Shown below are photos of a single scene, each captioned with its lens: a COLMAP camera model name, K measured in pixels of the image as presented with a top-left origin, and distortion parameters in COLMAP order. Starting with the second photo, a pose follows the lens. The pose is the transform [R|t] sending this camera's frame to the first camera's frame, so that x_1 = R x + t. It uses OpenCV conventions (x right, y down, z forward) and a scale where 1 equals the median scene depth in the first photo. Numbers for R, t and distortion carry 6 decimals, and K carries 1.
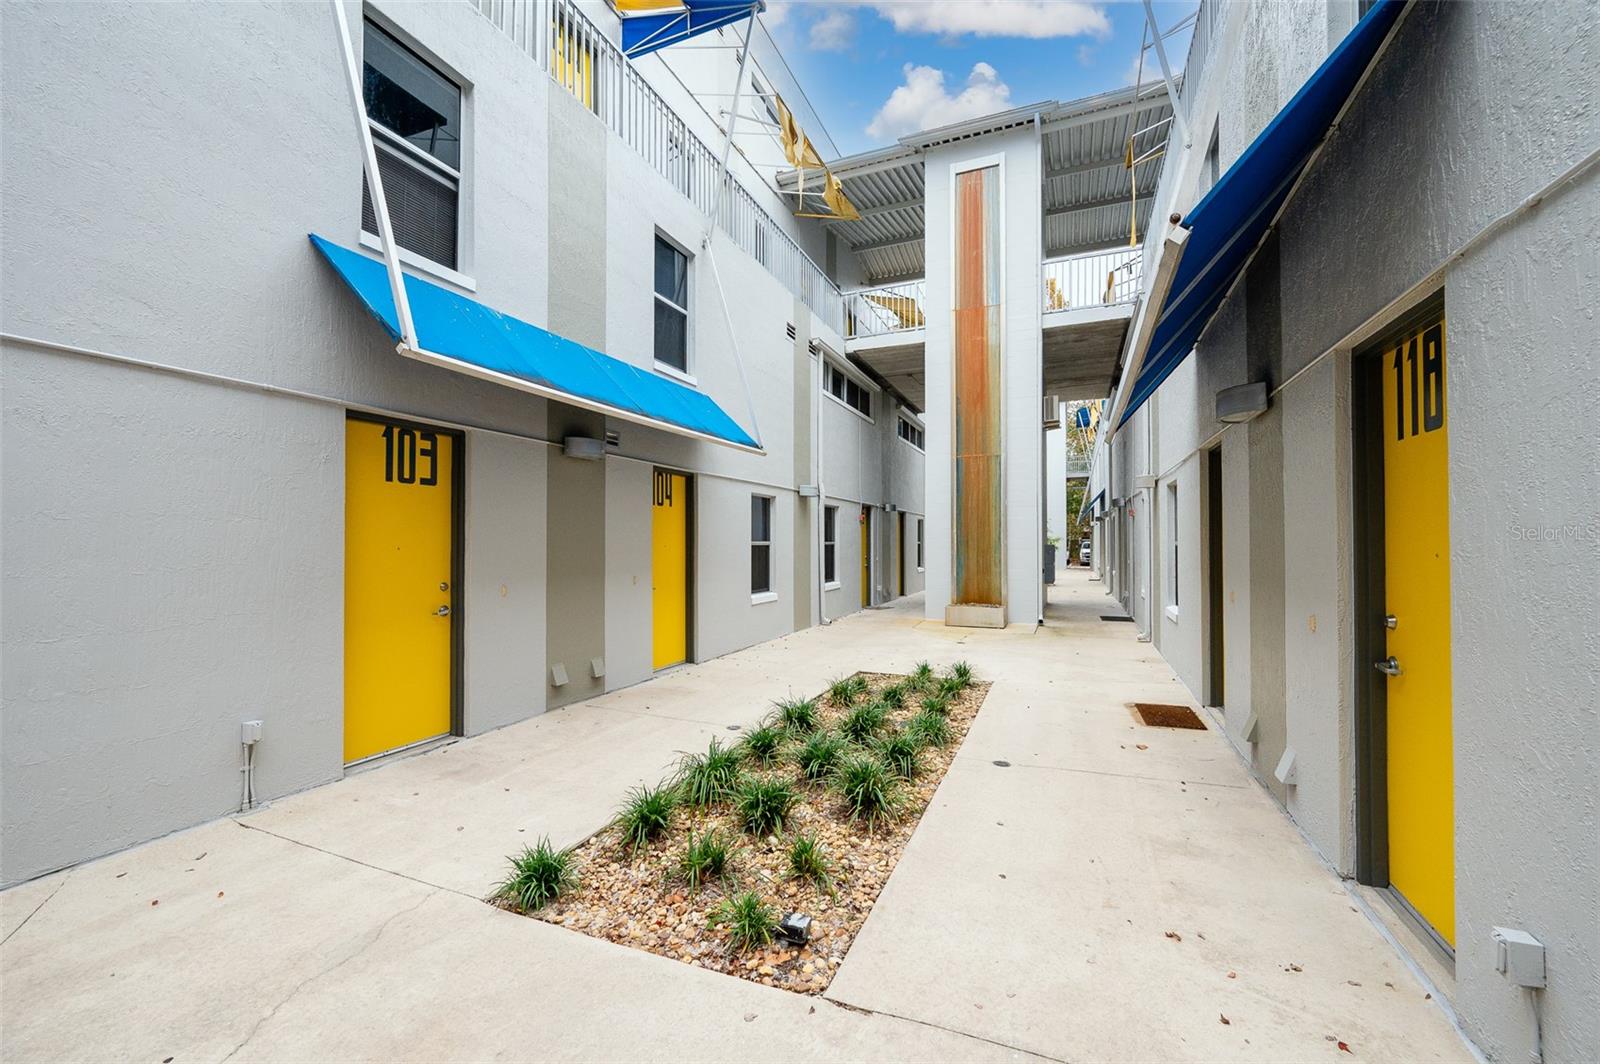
lens RADIAL K [[640.0, 0, 802.3], [0, 640.0, 537.8], [0, 0, 1]] dist [-0.001462, -0.000251]
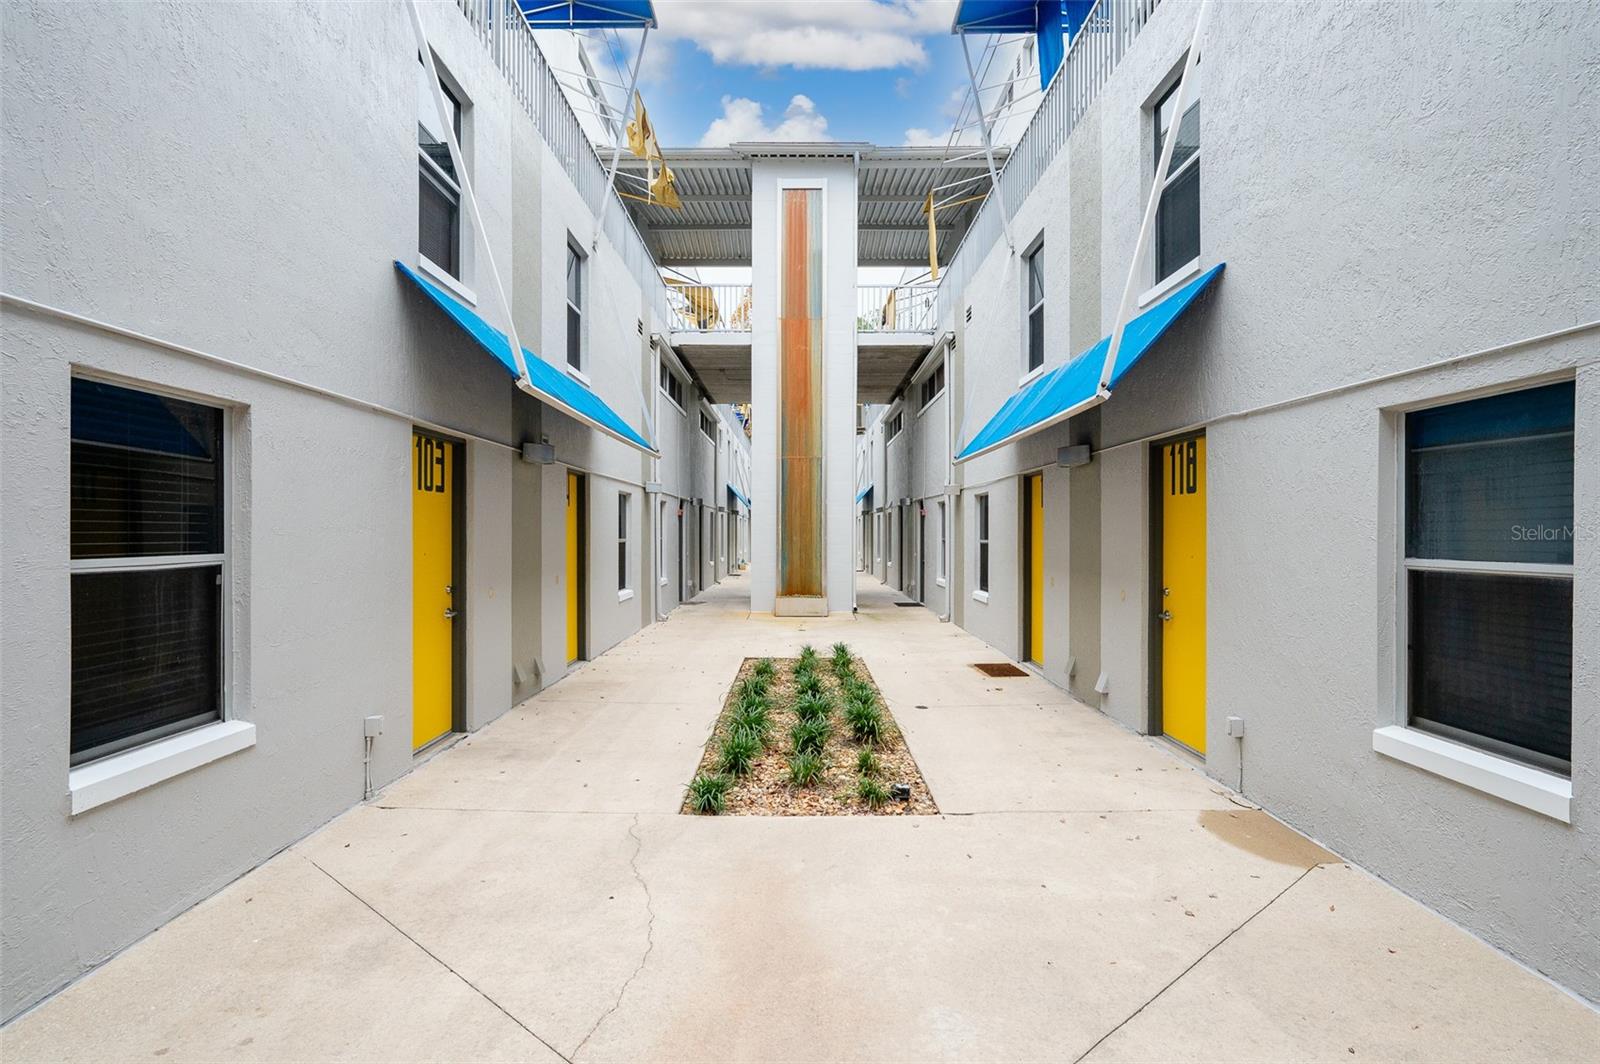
lens RADIAL K [[719.7, 0, 794.4], [0, 719.7, 537.7], [0, 0, 1]] dist [-0.000251, 0.000019]
pose [[0.925813, -0.000411, 0.377982, -0.406359], [-0.005644, 0.999873, 0.014913, -0.023788], [-0.377941, -0.015940, 0.925693, -0.245490]]
